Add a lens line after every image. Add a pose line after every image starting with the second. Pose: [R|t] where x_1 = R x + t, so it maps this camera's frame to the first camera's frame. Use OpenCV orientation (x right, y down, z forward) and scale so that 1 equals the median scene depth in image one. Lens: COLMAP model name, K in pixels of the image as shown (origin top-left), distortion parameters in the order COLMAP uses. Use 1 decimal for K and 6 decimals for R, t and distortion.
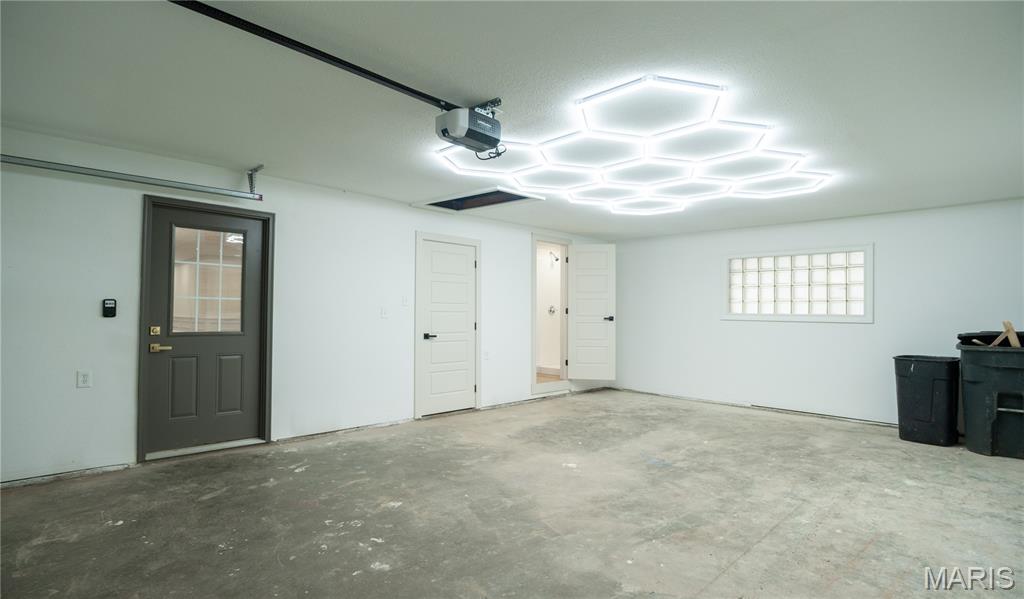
lens RADIAL K [[490.6, 0, 512.0], [0, 490.6, 299.5], [0, 0, 1]] dist [-0.027959, 0.000194]
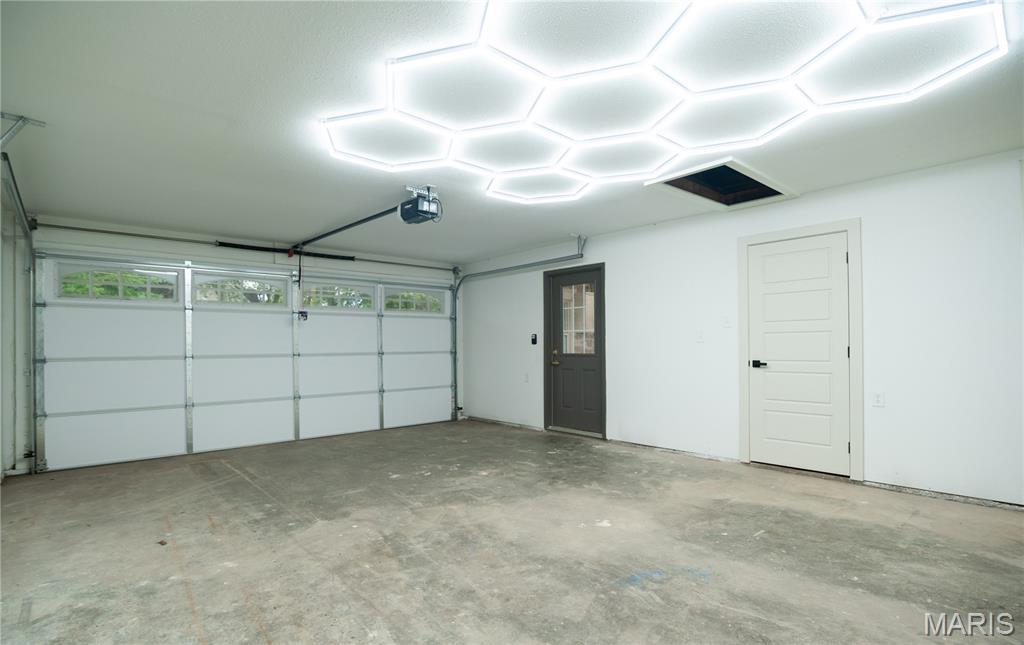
lens RADIAL K [[499.9, 0, 510.7], [0, 499.9, 337.9], [0, 0, 1]] dist [-0.018935, -0.000241]
pose [[-0.039267, -0.027425, -0.998852, 1.028922], [0.037283, 0.998887, -0.028892, 0.063458], [0.998533, -0.038375, -0.038200, 0.980602]]
